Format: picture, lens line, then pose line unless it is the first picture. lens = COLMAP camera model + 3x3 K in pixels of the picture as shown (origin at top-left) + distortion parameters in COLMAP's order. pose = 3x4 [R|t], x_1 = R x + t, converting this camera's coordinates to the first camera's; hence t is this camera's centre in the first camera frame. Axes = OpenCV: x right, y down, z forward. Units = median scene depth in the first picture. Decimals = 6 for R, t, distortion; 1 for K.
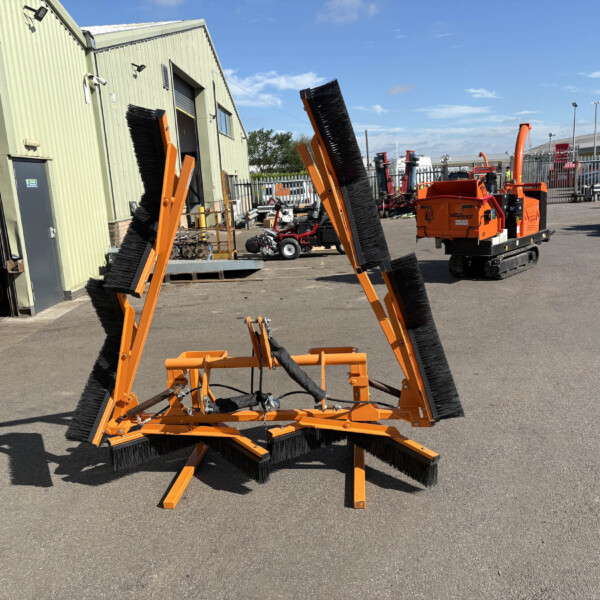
lens RADIAL K [[612.5, 0, 300.0], [0, 612.5, 300.0], [0, 0, 1]] dist [-0.002498, 0.042355]
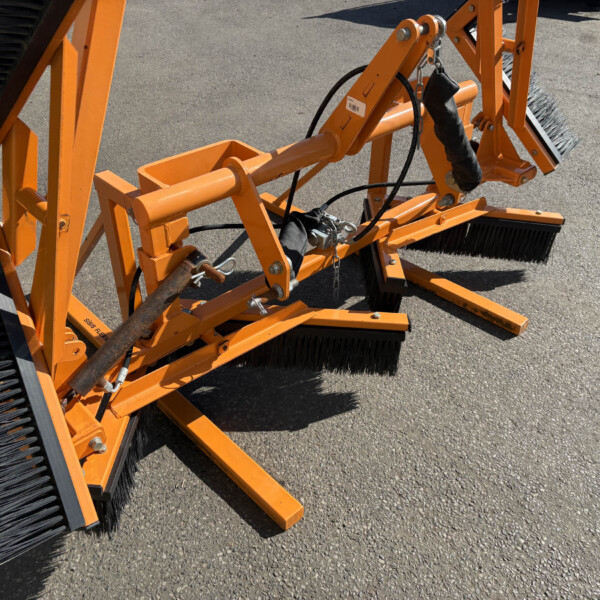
lens RADIAL K [[612.5, 0, 300.0], [0, 612.5, 300.0], [0, 0, 1]] dist [-0.002498, 0.042355]
pose [[0.658976, -0.397163, 0.638758, -0.412387], [0.139240, 0.898963, 0.415304, 0.014661], [-0.739163, -0.184735, 0.647696, 0.709935]]
